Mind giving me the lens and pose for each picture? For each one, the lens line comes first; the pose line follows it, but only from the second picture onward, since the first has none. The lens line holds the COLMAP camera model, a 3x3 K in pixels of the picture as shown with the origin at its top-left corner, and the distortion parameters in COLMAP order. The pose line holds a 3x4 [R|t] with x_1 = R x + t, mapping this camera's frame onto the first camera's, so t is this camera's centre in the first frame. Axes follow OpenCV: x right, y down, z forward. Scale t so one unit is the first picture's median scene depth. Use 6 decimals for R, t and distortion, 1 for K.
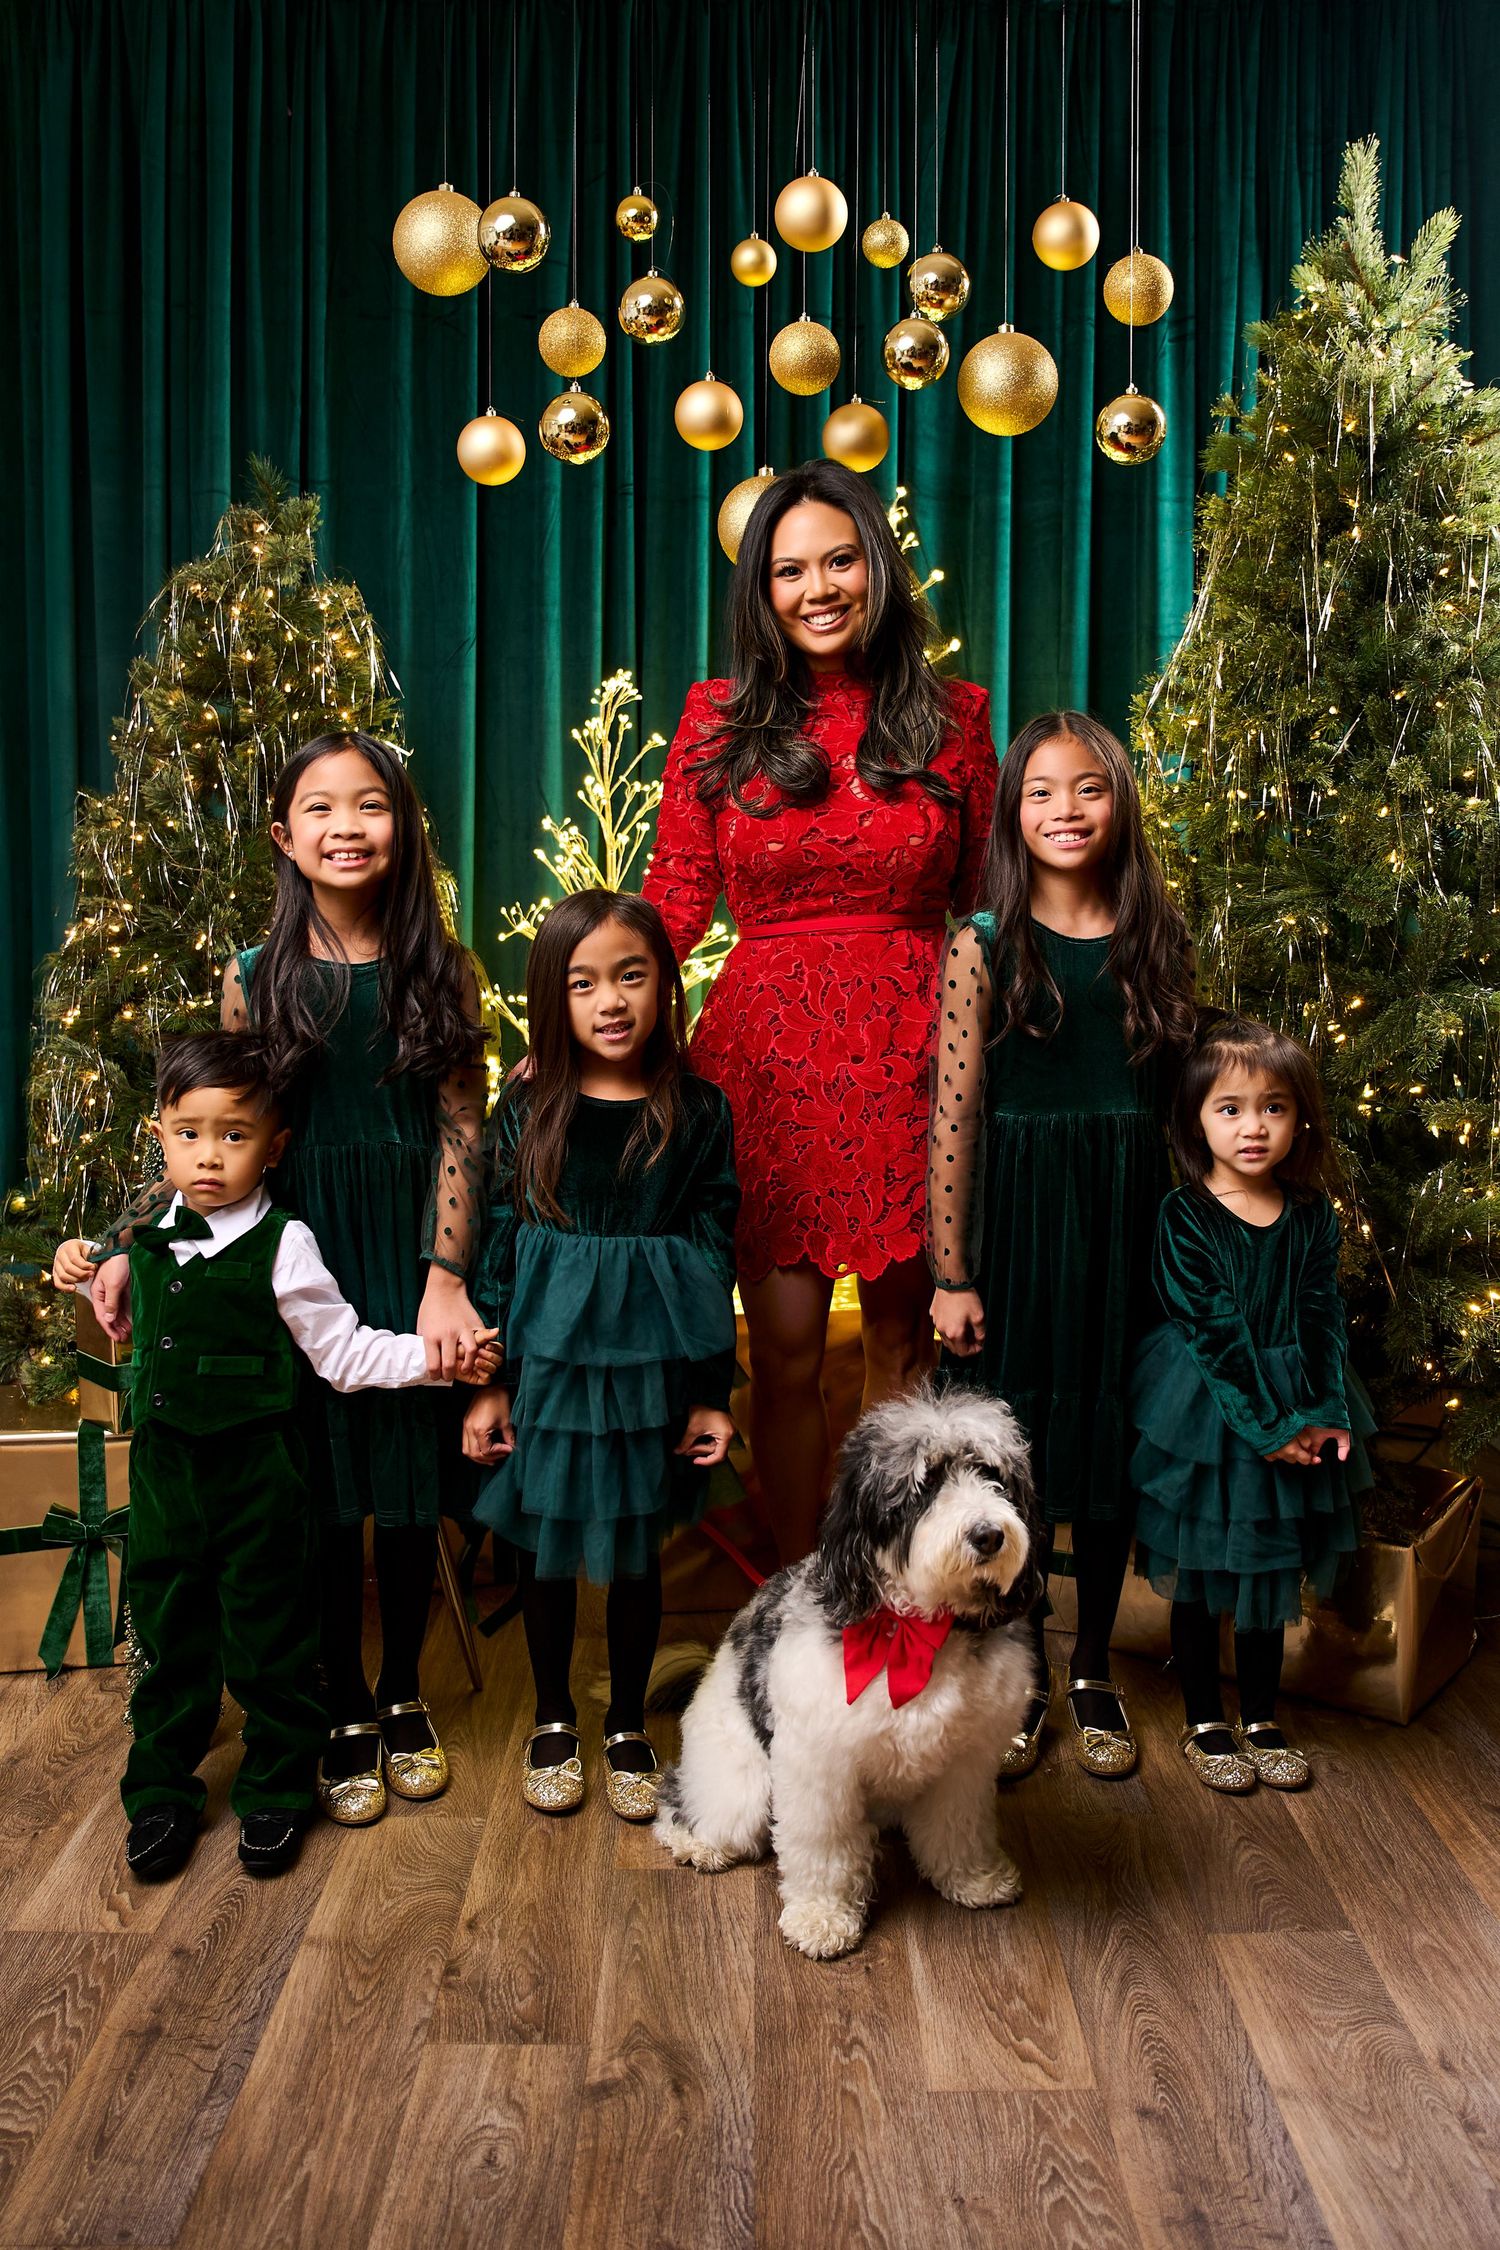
lens RADIAL K [[1868.3, 0, 797.0], [0, 1868.3, 1049.3], [0, 0, 1]] dist [-0.133132, 0.091171]
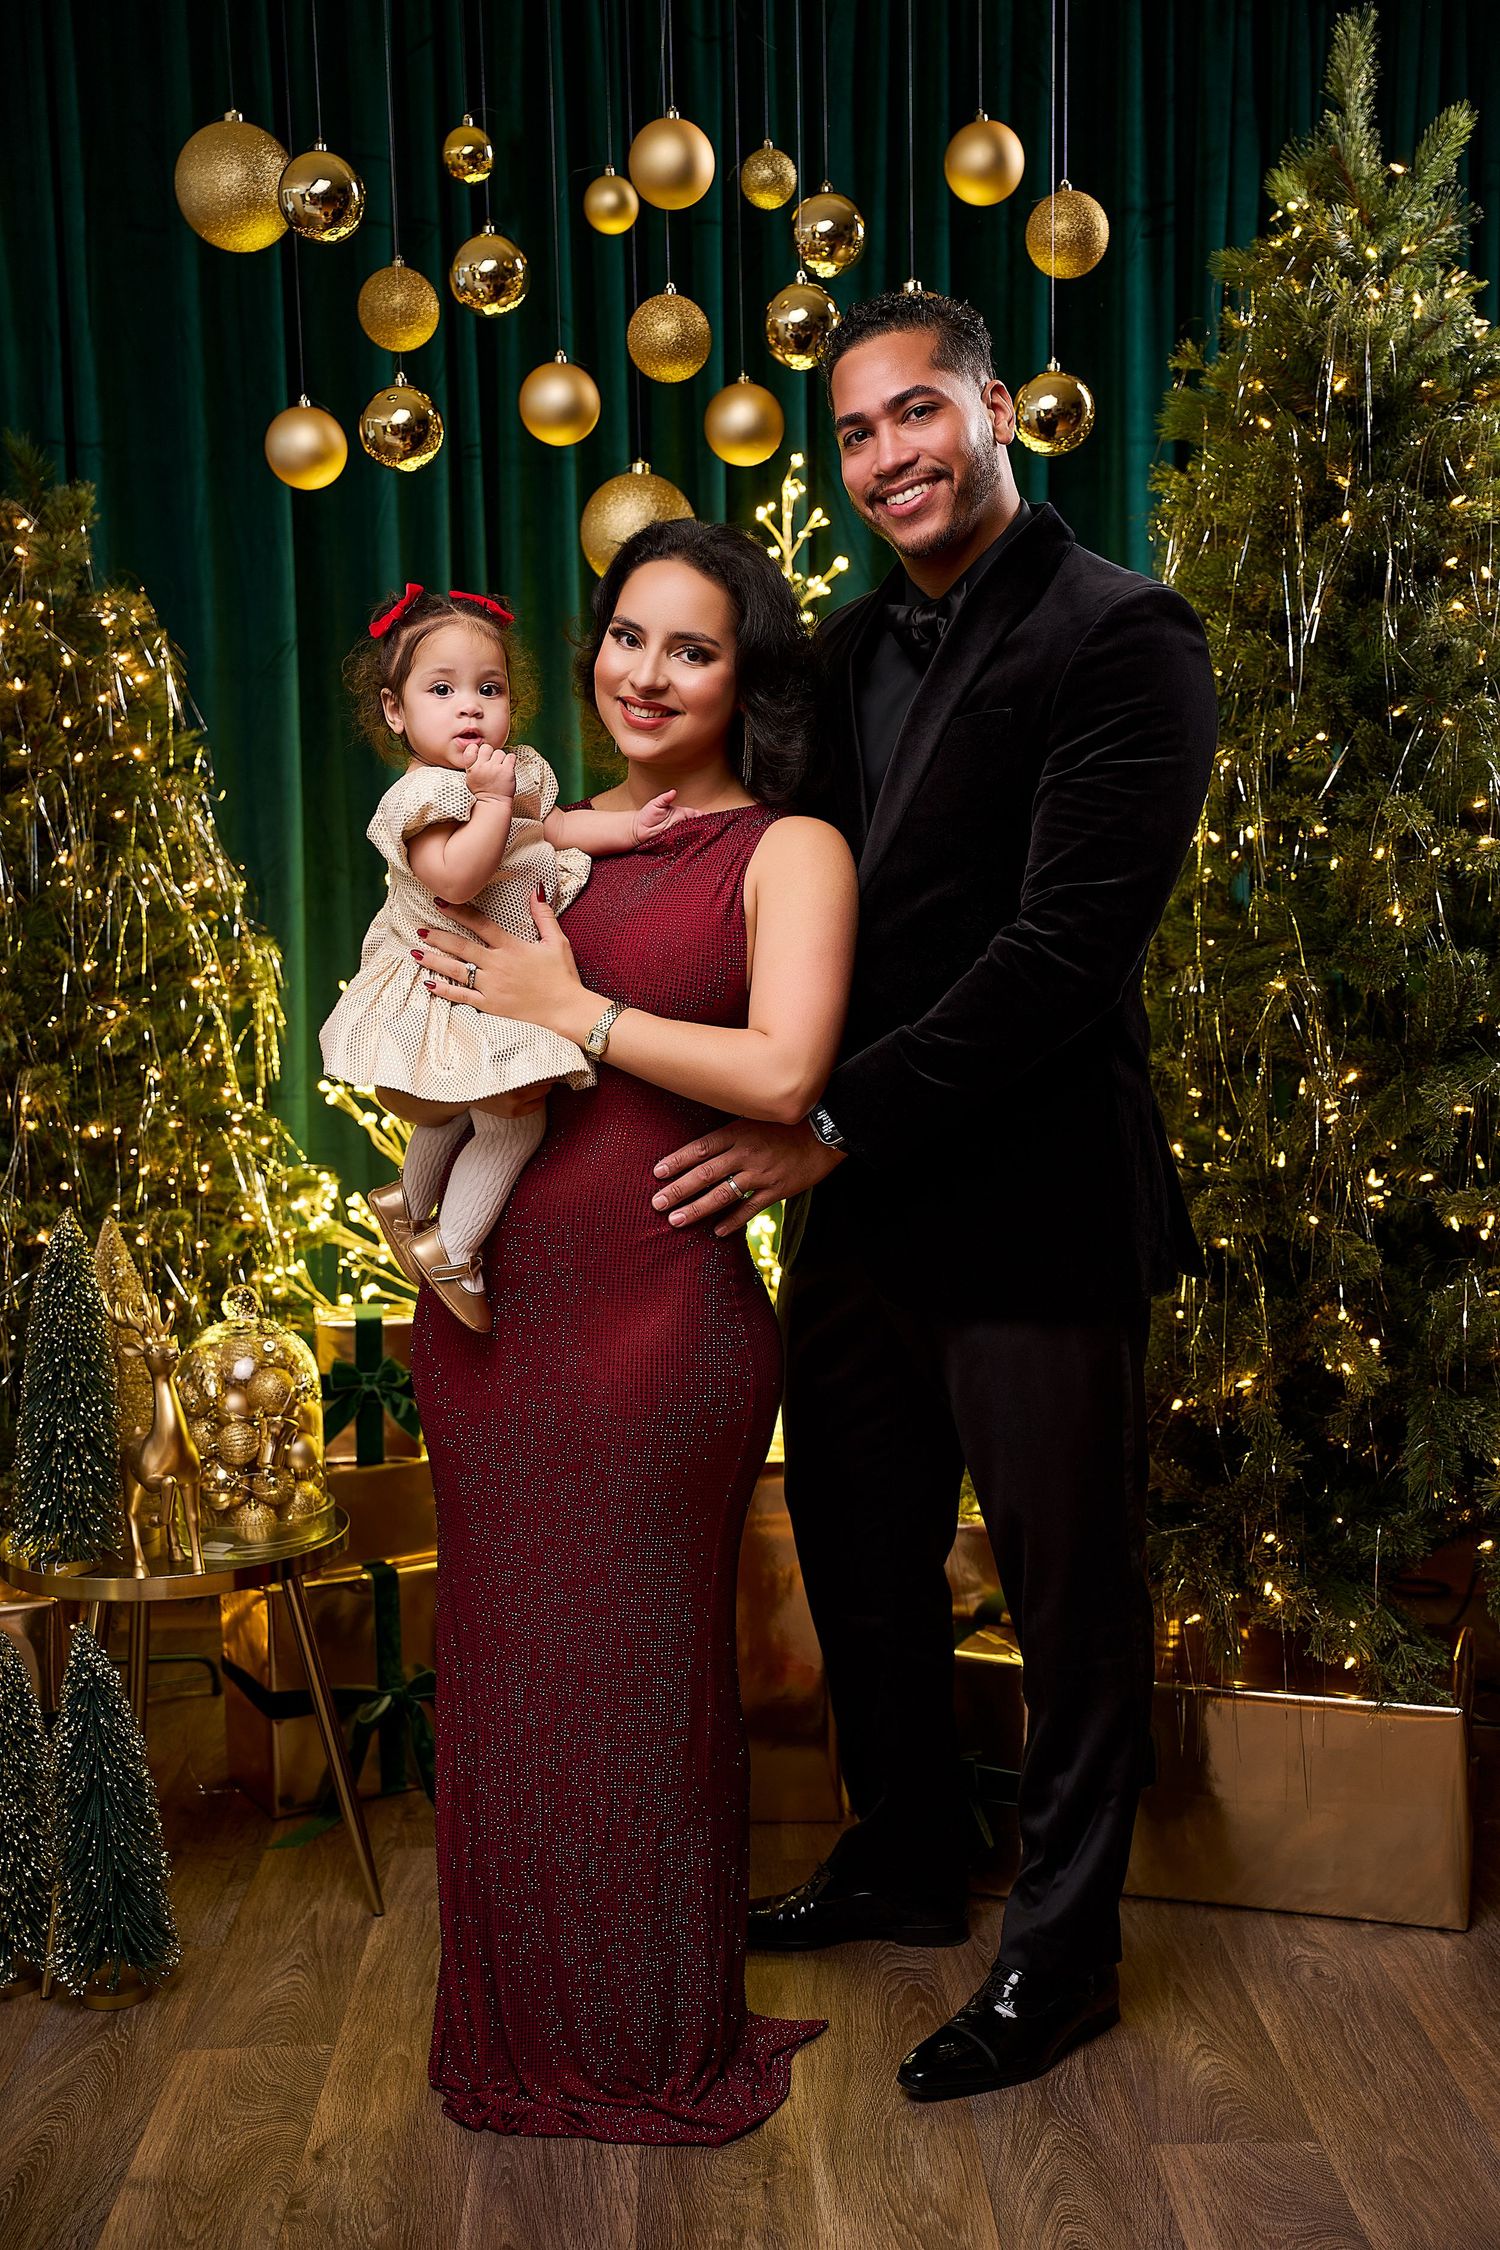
lens RADIAL K [[2646.0, 0, 782.6], [0, 2646.0, 1134.8], [0, 0, 1]] dist [0.069422, 0.070926]
pose [[0.999709, -0.022063, 0.009753, 0.034254], [0.021968, 0.999711, 0.009734, -0.016691], [-0.009965, -0.009517, 0.999905, -0.233024]]
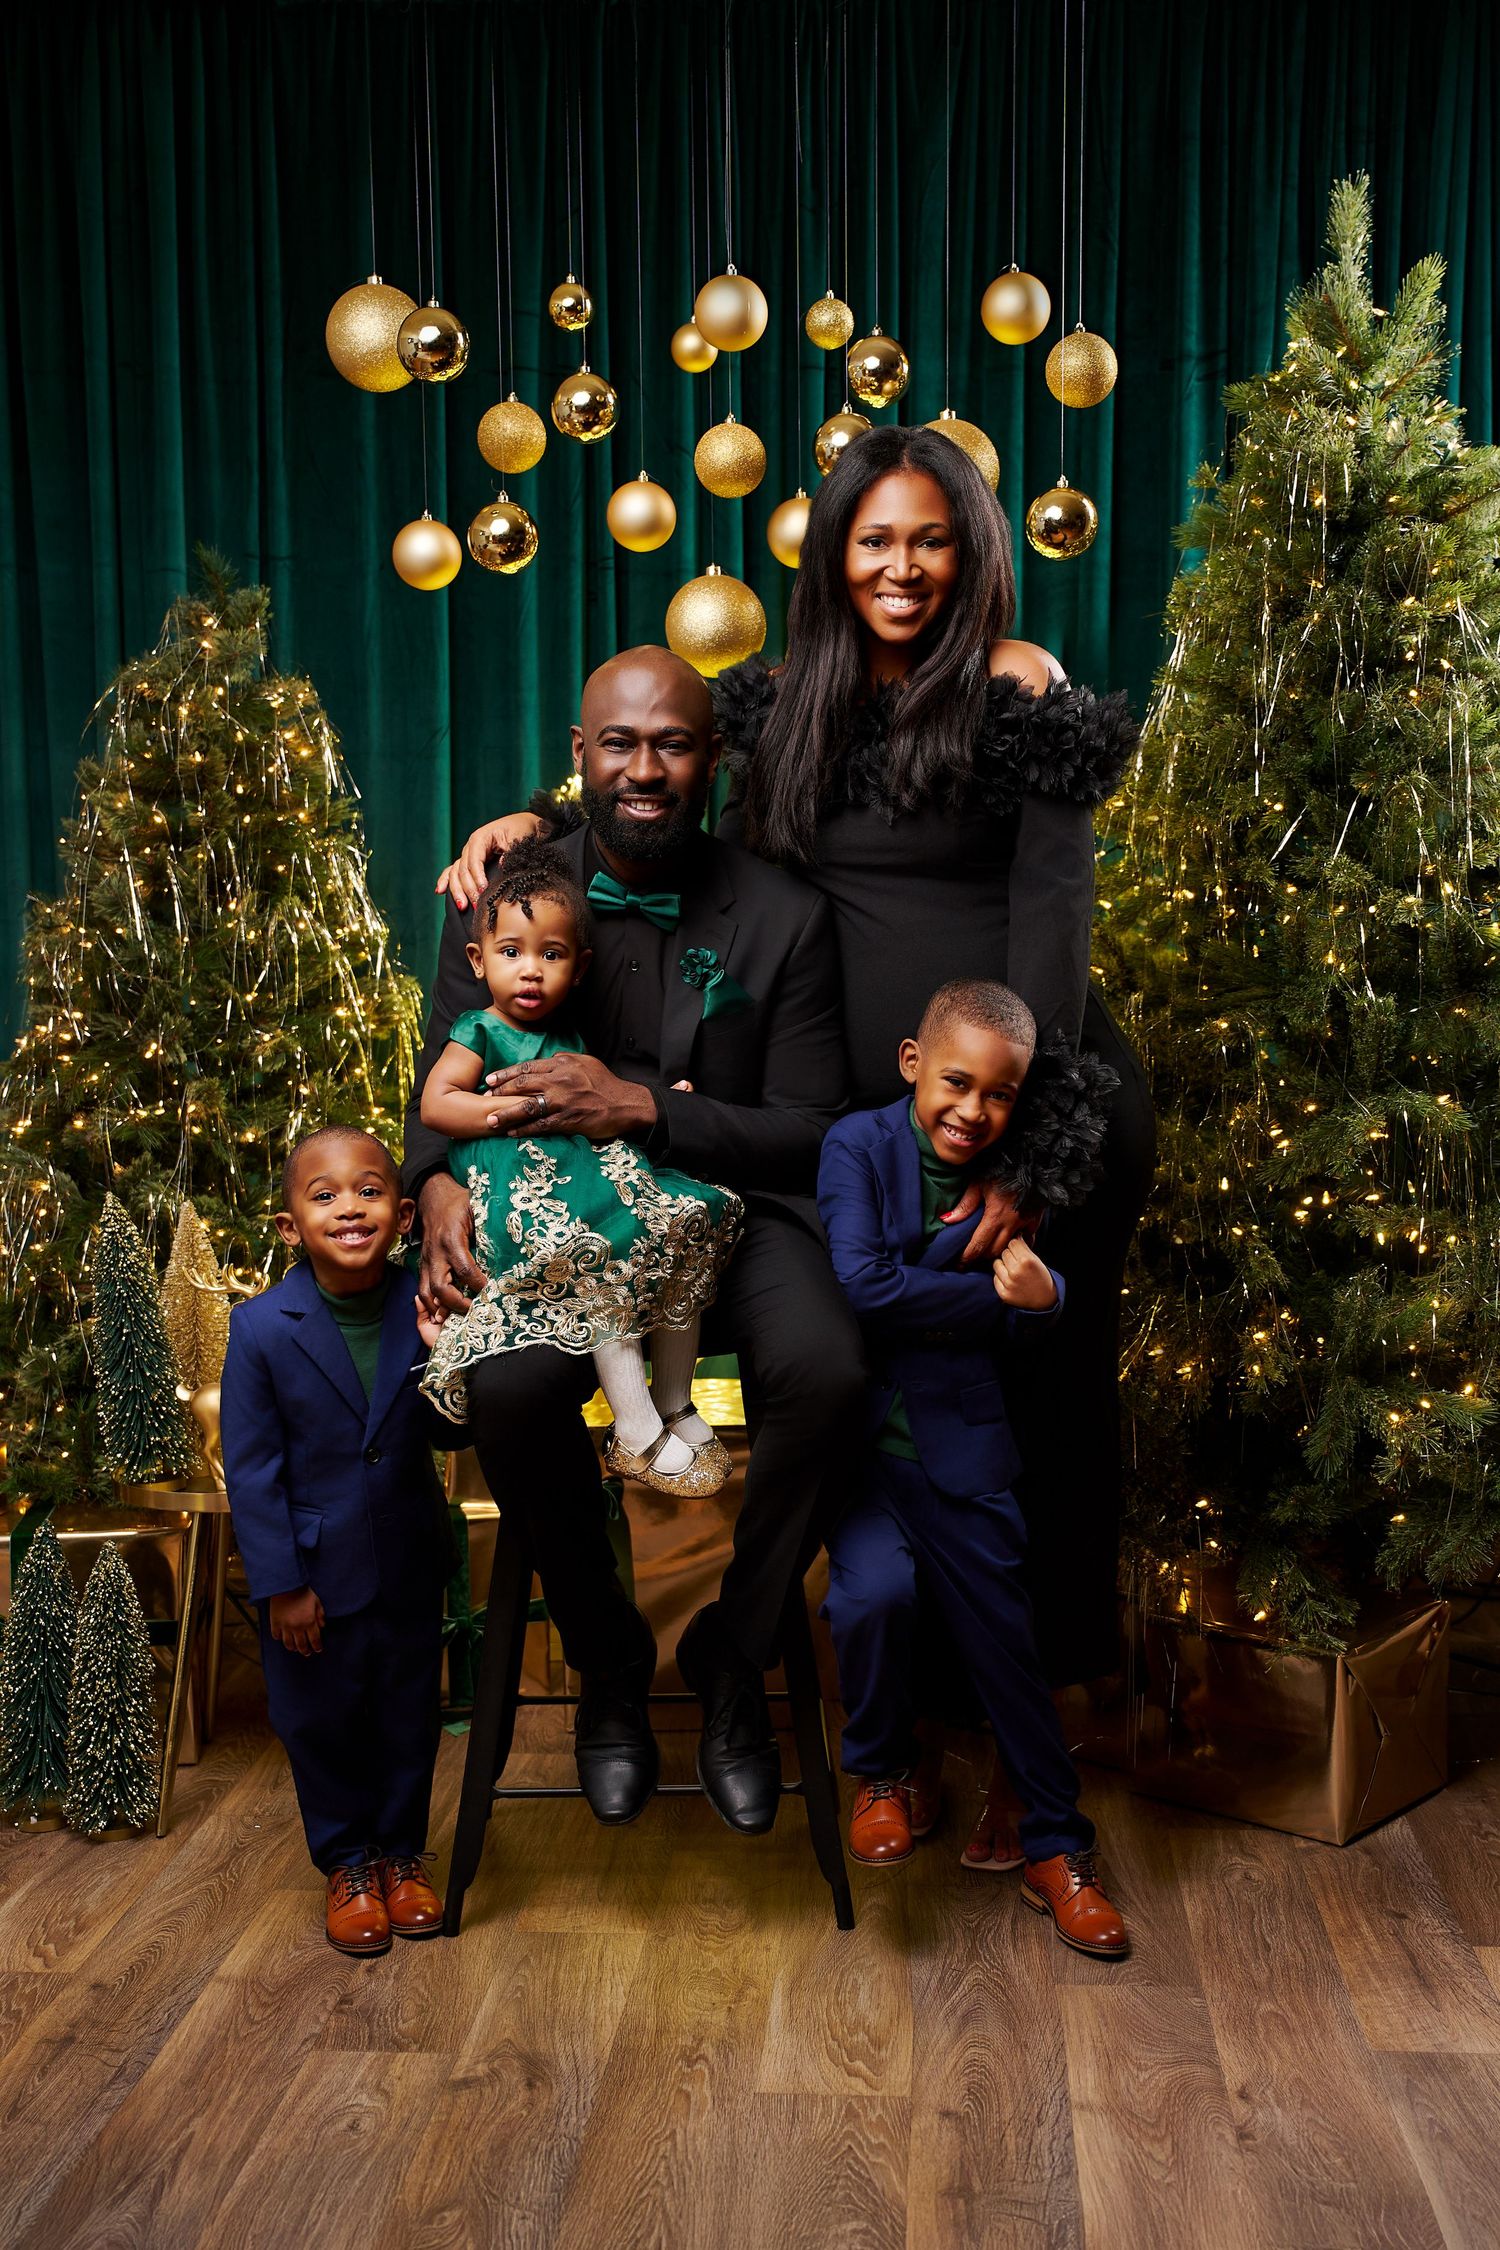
lens RADIAL K [[2527.2, 0, 837.1], [0, 2527.2, 1220.3], [0, 0, 1]] dist [0.002017, 0.048852]
pose [[0.996857, -0.000024, -0.079221, 0.163420], [0.000932, 0.999934, 0.011426, 0.019196], [0.079216, -0.011464, 0.996792, -0.352133]]
